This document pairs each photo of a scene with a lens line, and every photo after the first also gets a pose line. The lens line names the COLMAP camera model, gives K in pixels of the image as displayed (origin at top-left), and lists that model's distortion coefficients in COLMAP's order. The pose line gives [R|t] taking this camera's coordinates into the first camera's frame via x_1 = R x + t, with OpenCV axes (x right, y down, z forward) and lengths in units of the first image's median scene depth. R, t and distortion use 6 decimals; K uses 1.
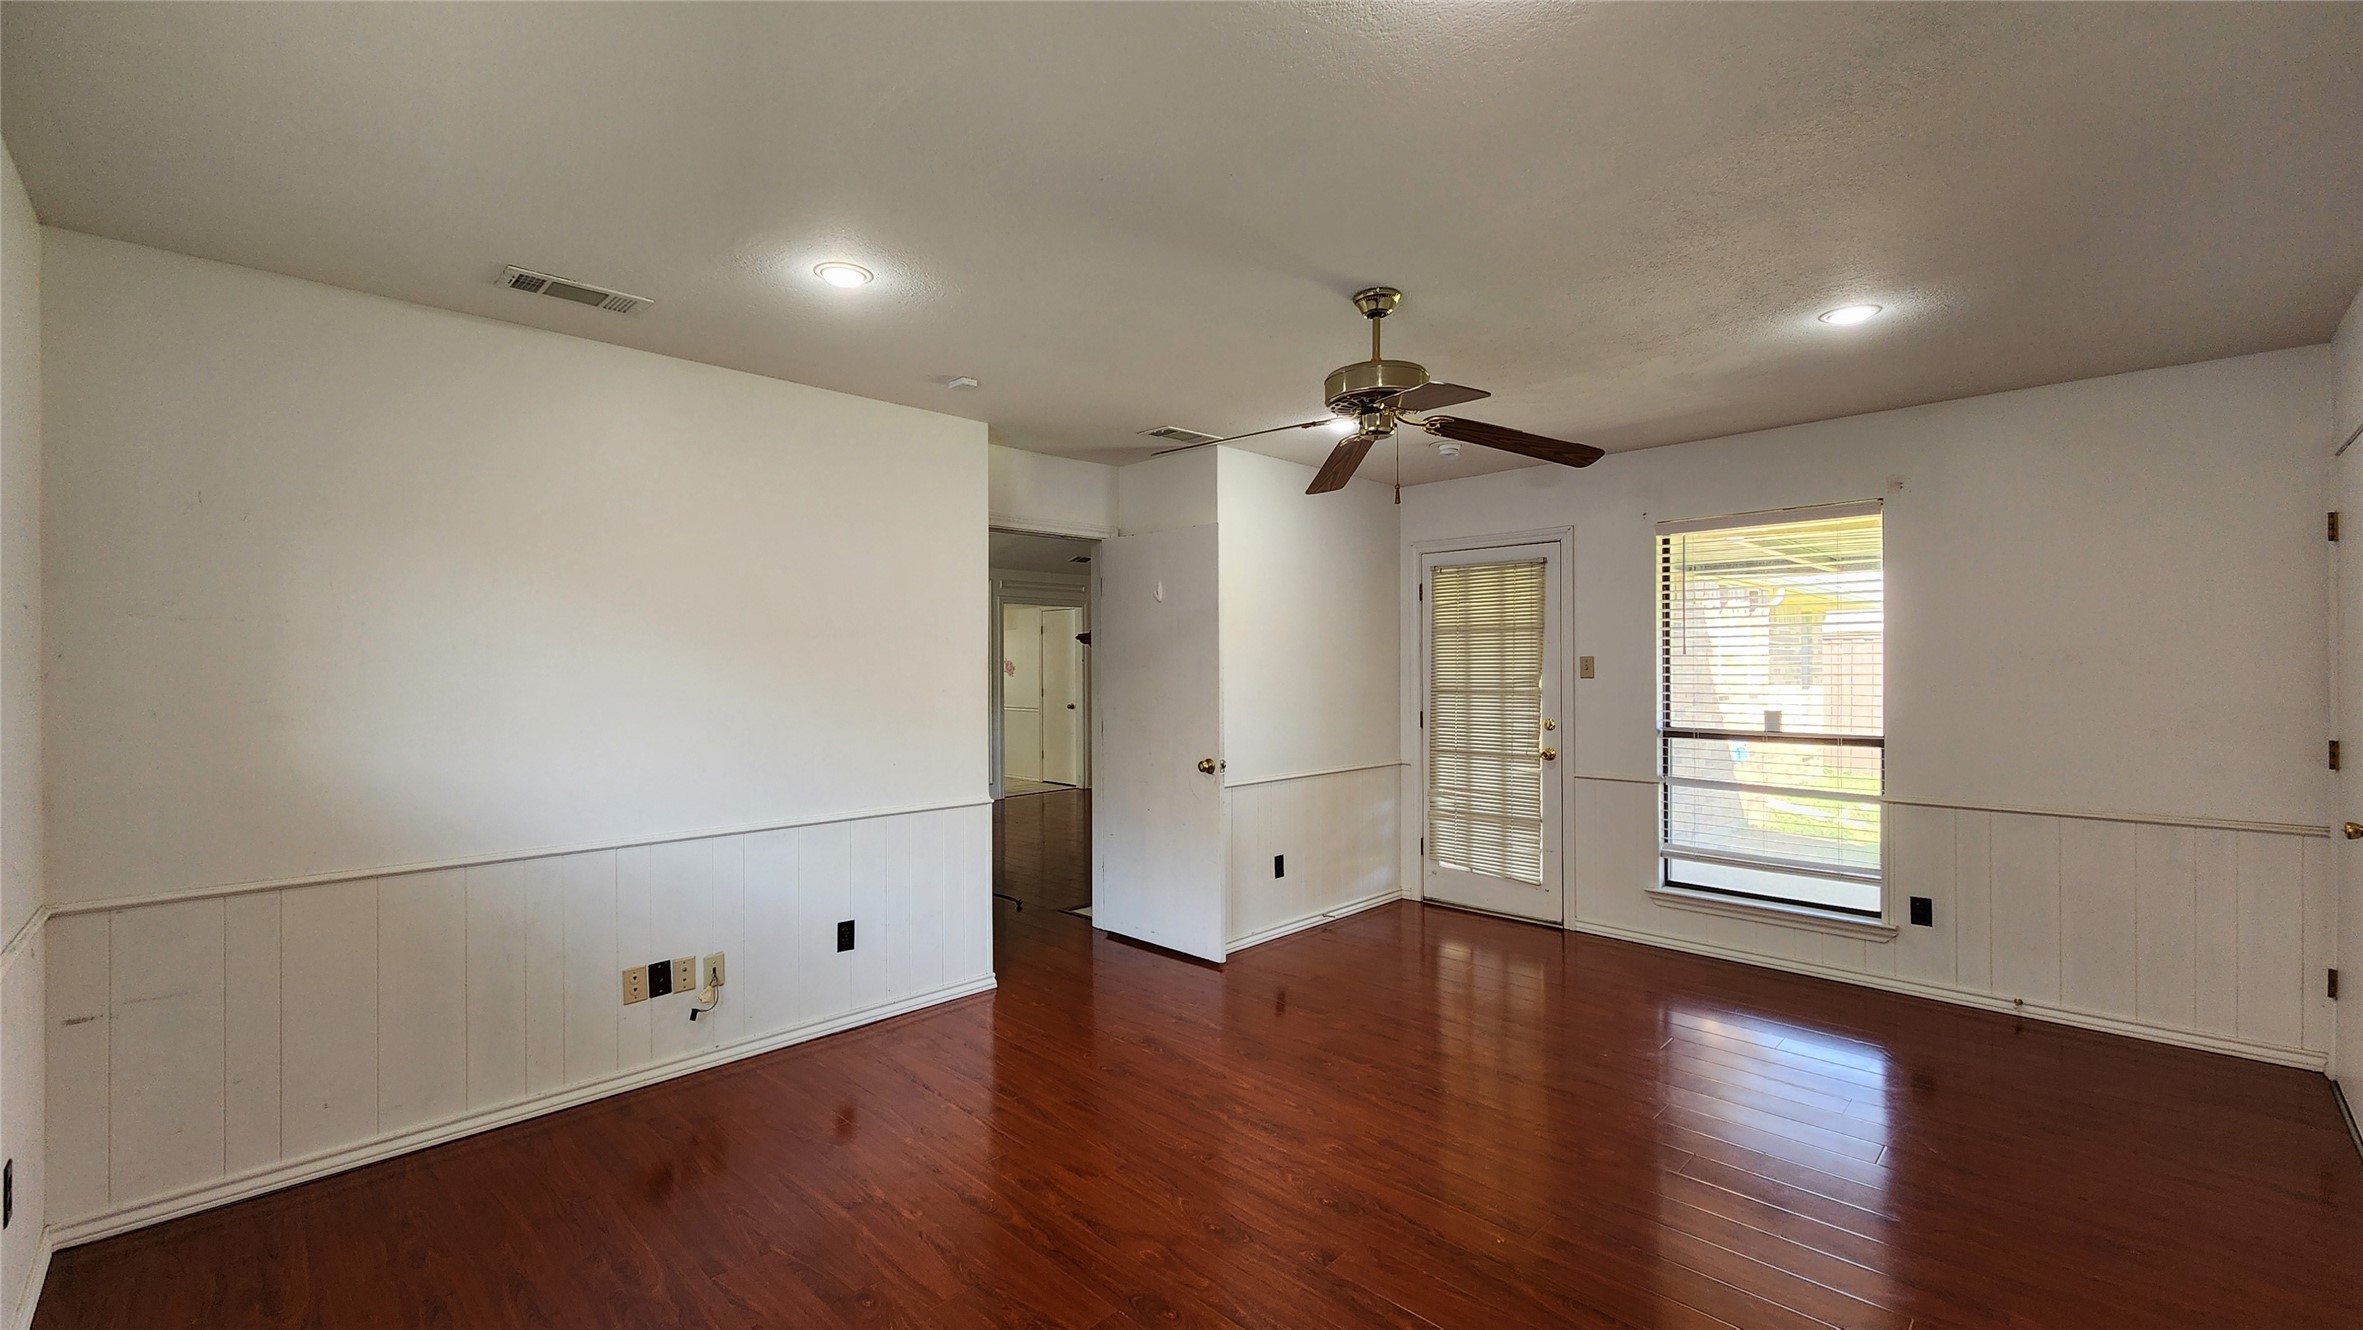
lens RADIAL K [[970.9, 0, 1165.1], [0, 970.9, 658.3], [0, 0, 1]] dist [0.001173, -0.000263]
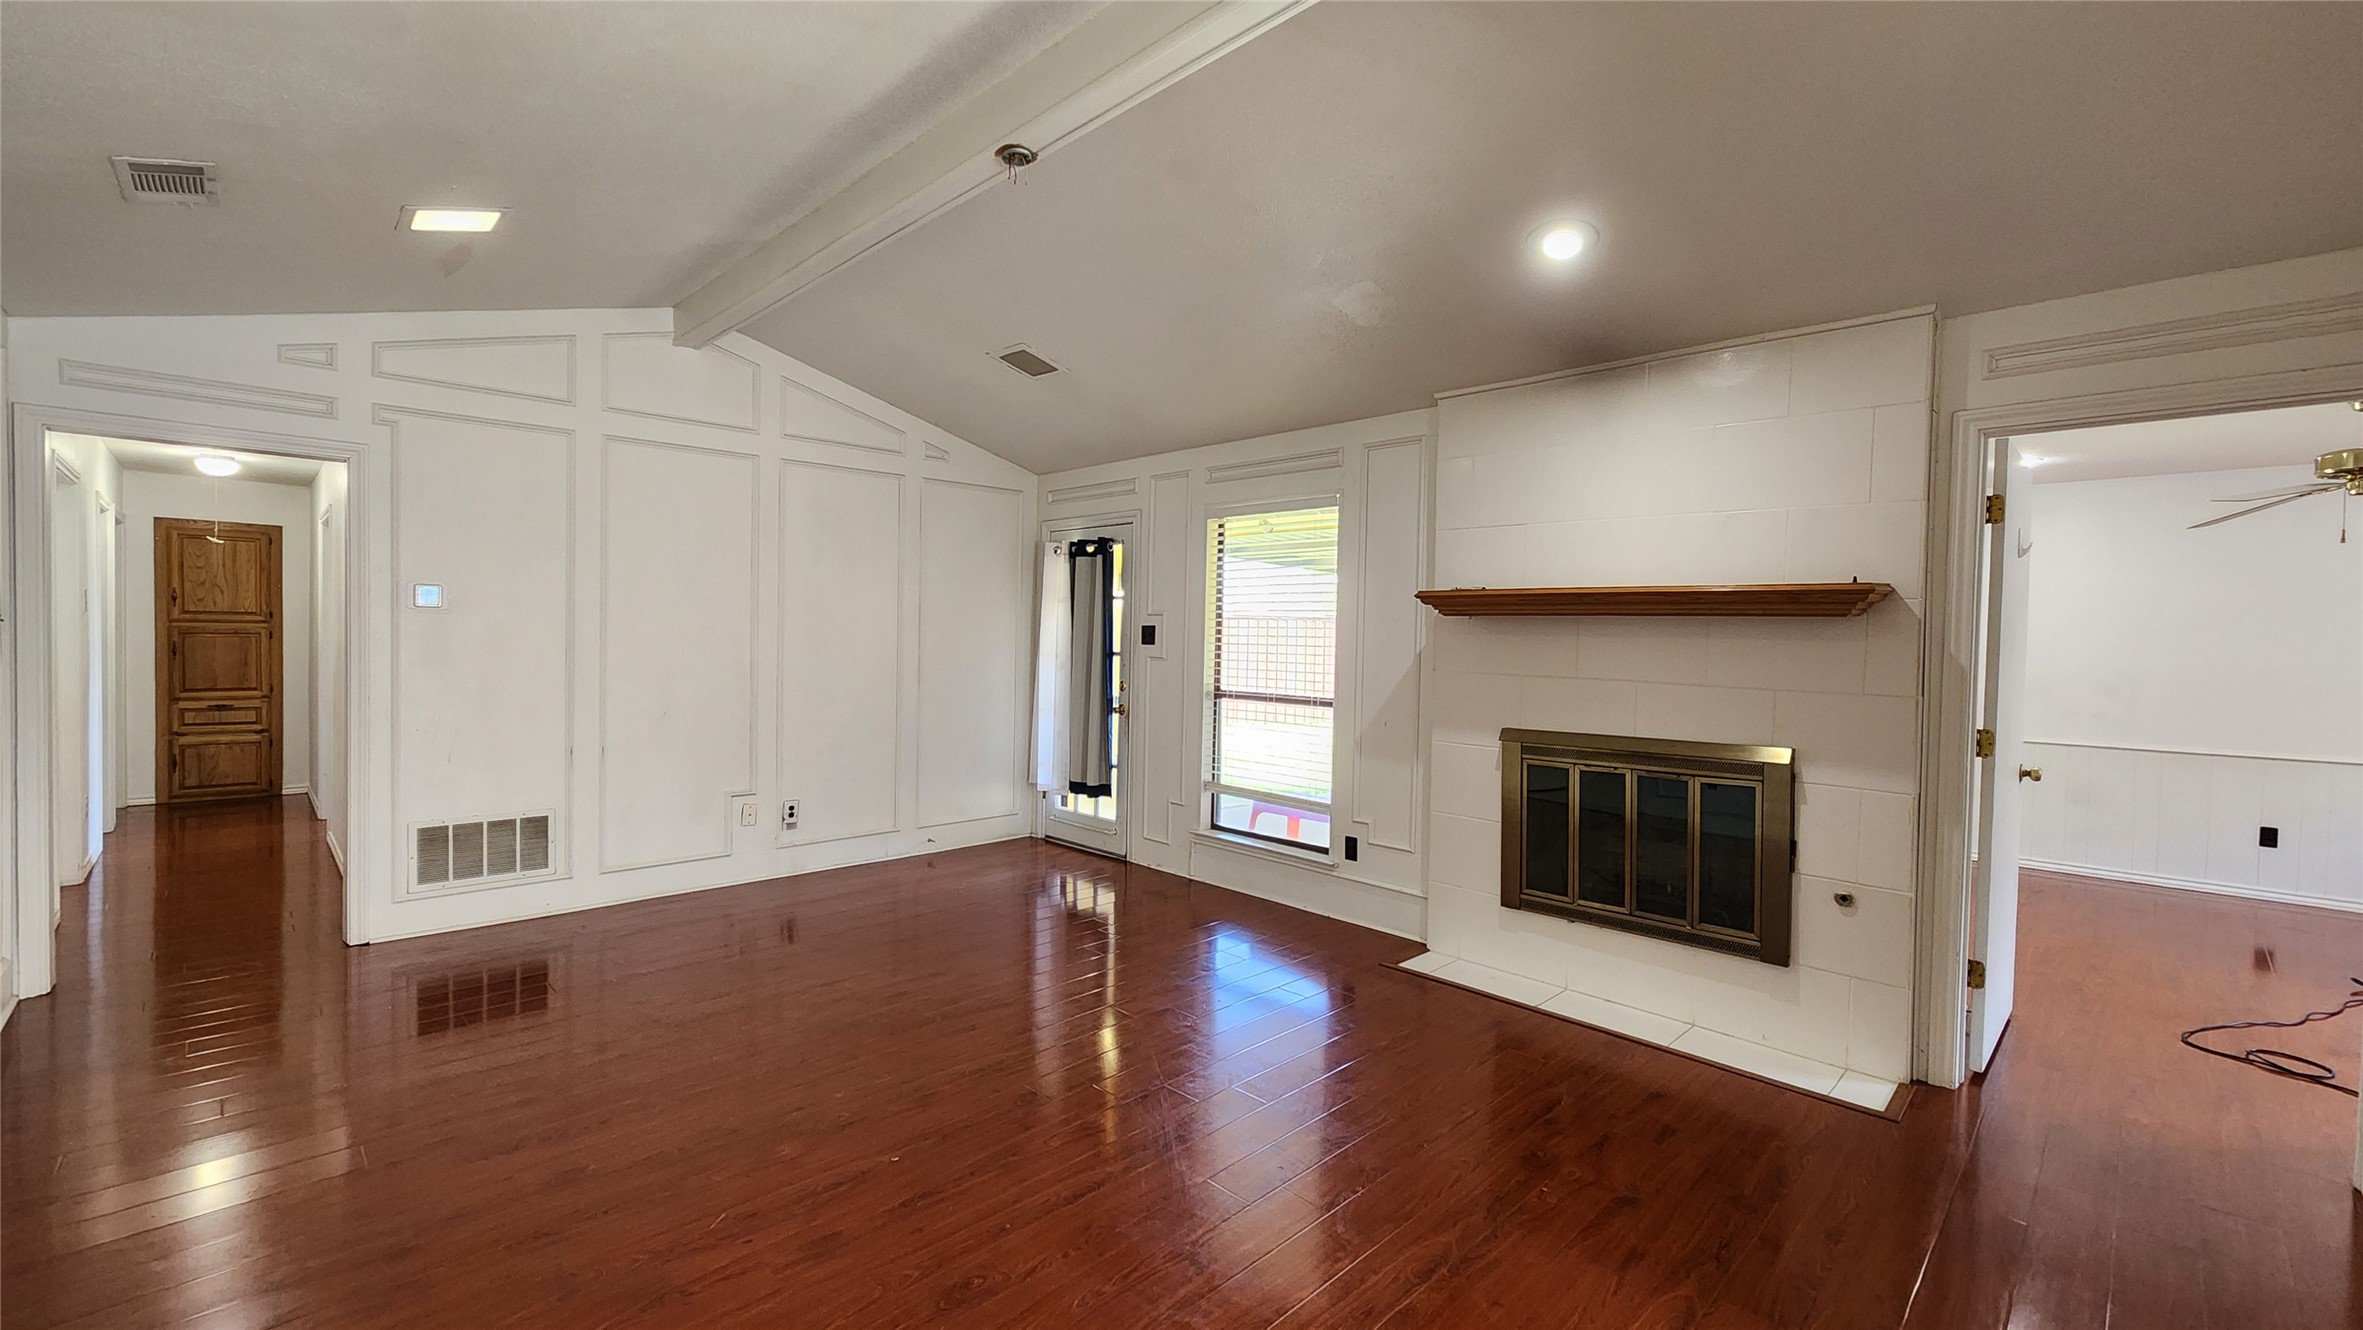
lens RADIAL K [[970.9, 0, 1161.2], [0, 970.9, 659.5], [0, 0, 1]] dist [0.001173, -0.000263]
pose [[0.999283, 0.030433, -0.022508, 0.475837], [-0.029820, 0.999188, 0.027095, 0.006718], [0.023314, -0.026405, 0.999379, -0.140524]]
